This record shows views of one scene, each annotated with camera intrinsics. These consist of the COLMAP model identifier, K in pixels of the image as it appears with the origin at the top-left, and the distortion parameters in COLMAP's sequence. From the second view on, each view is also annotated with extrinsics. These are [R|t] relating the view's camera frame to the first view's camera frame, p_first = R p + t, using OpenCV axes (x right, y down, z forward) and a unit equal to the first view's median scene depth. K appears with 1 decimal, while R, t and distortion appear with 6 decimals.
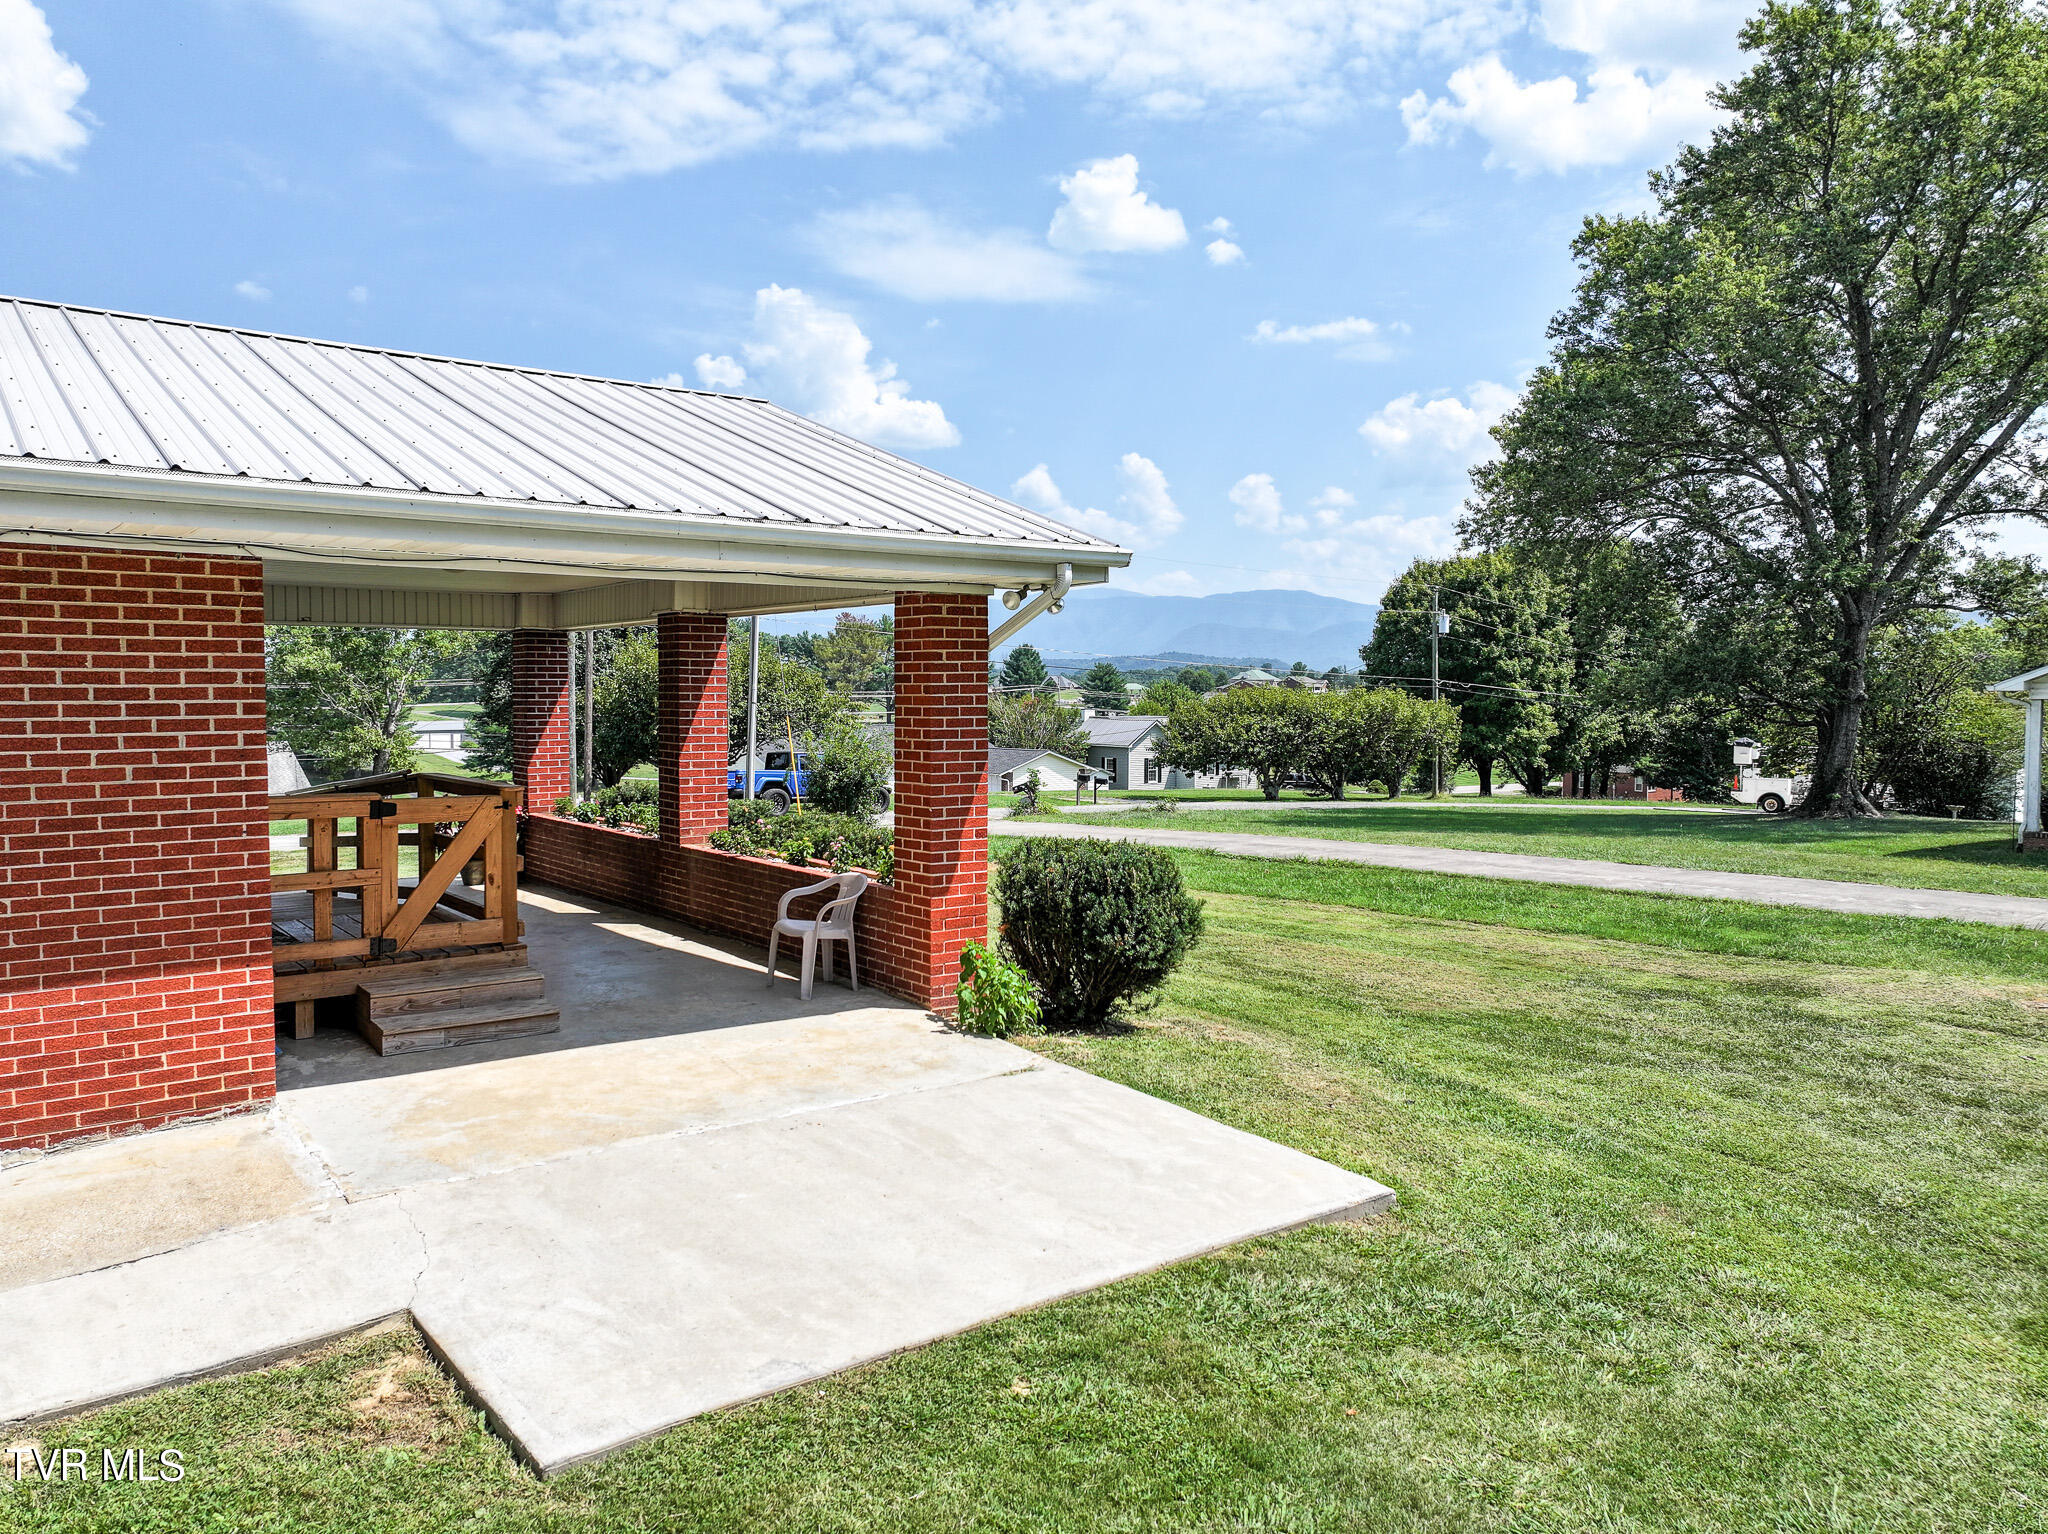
lens RADIAL K [[1450.8, 0, 1024.0], [0, 1450.8, 767.0], [0, 0, 1]] dist [0.003472, 0.009185]
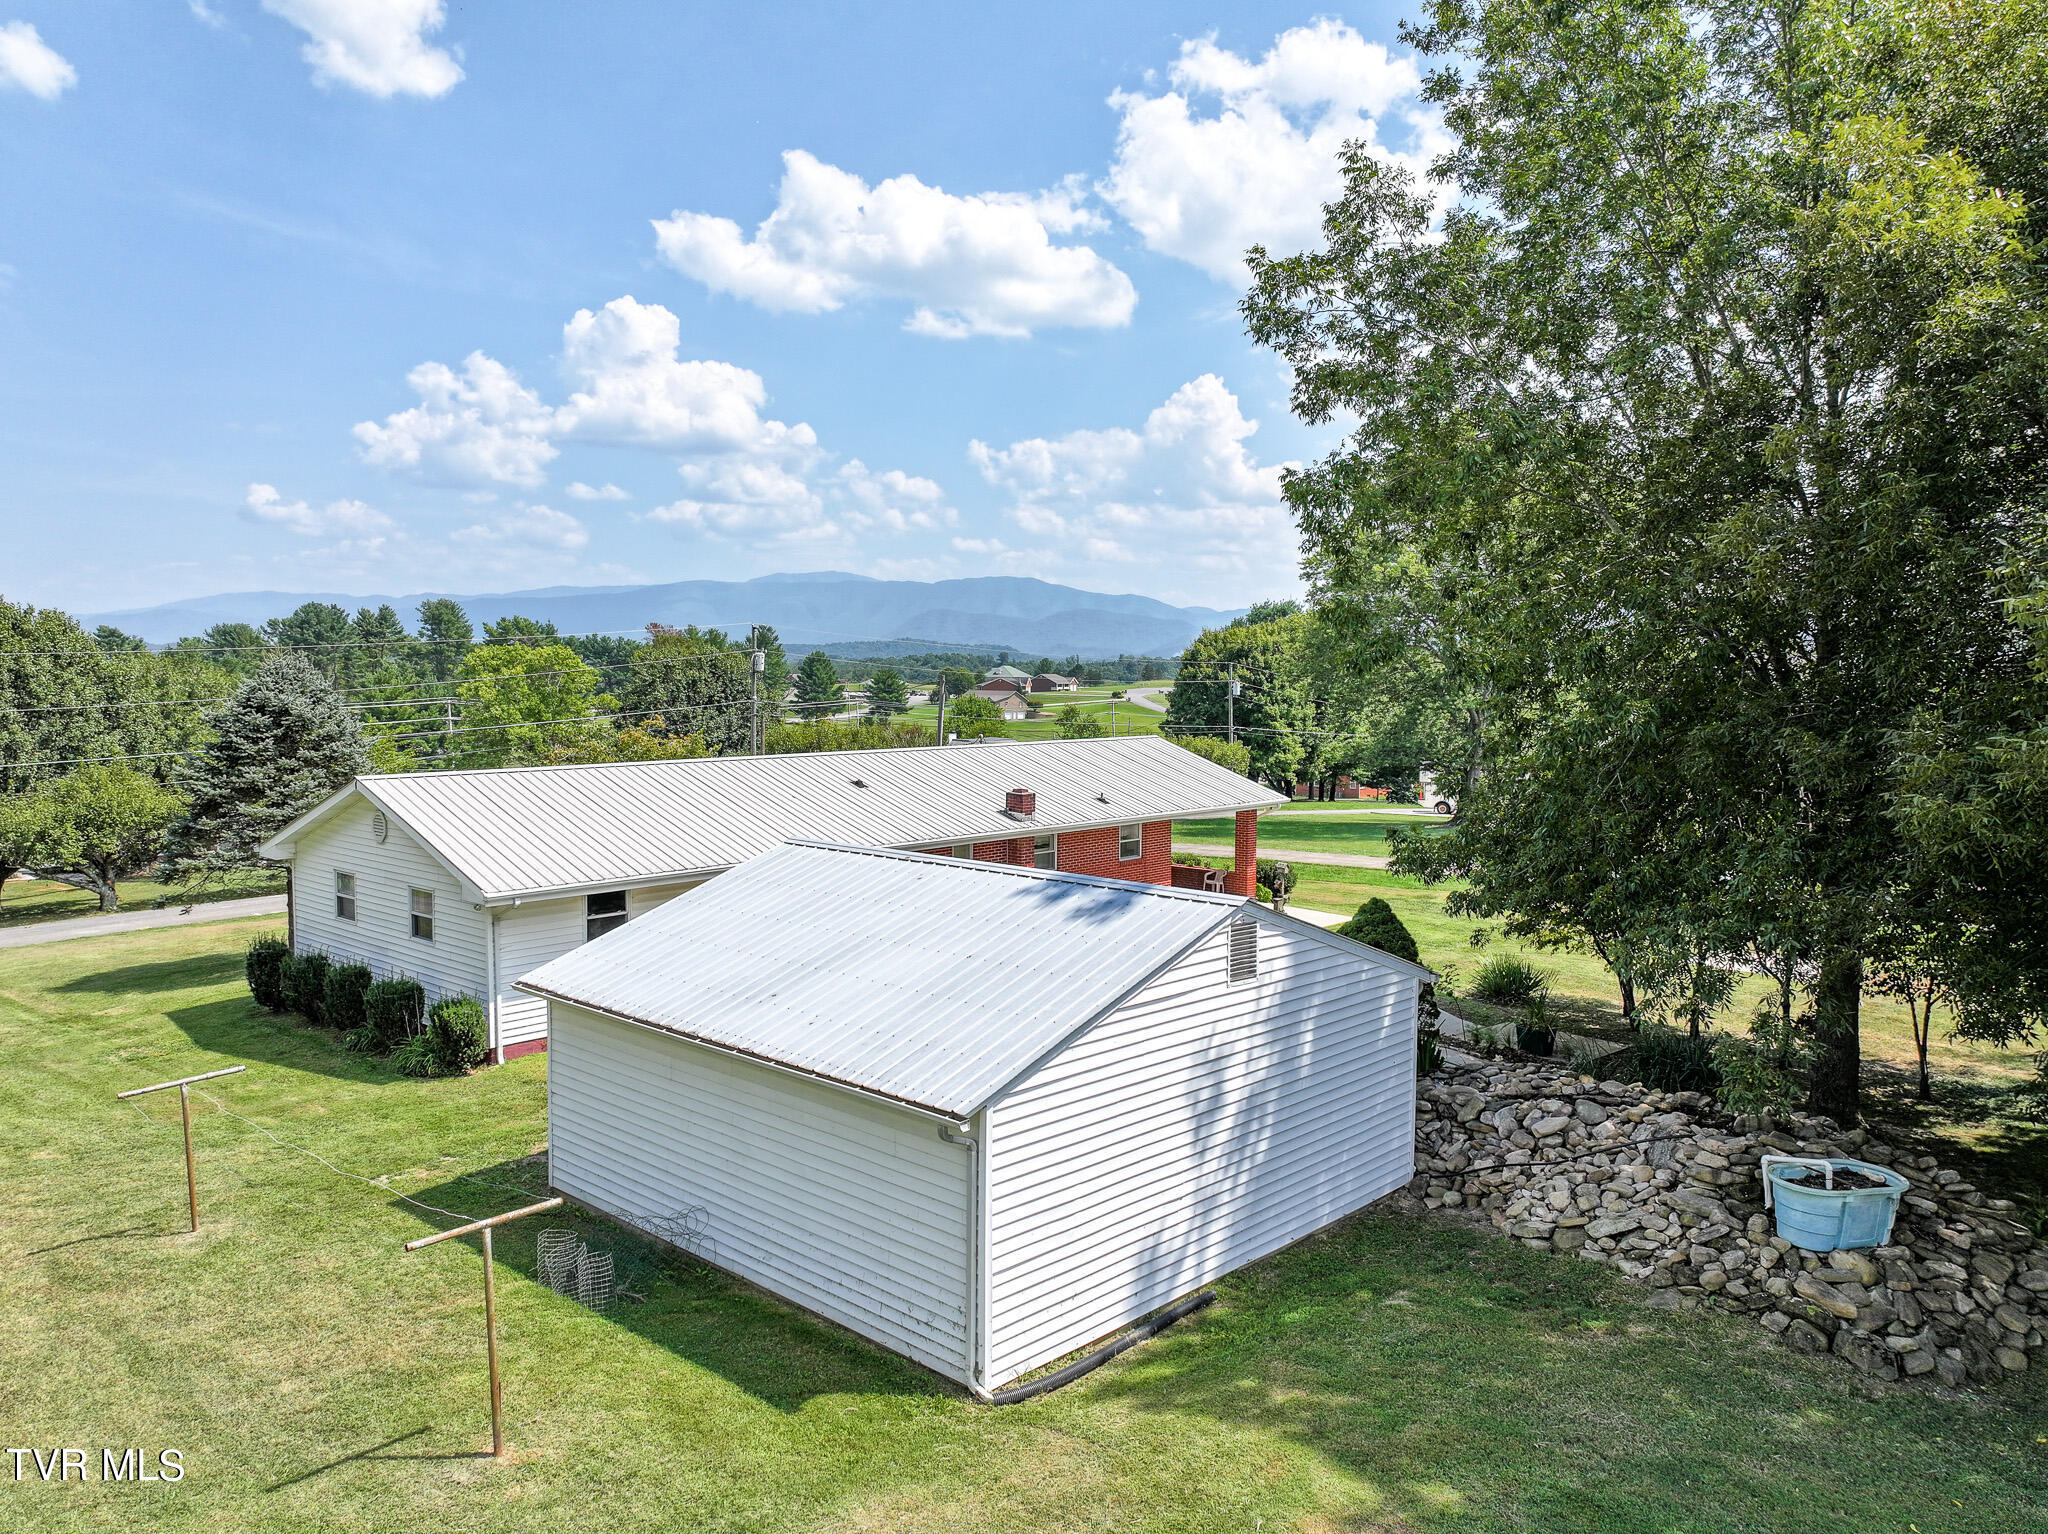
lens RADIAL K [[1450.8, 0, 1024.0], [0, 1450.8, 767.0], [0, 0, 1]] dist [0.003472, 0.009185]
pose [[0.982805, -0.008211, 0.184464, -0.160049], [0.006213, 0.999916, 0.011402, -0.030337], [-0.184542, -0.010060, 0.982773, -0.336464]]
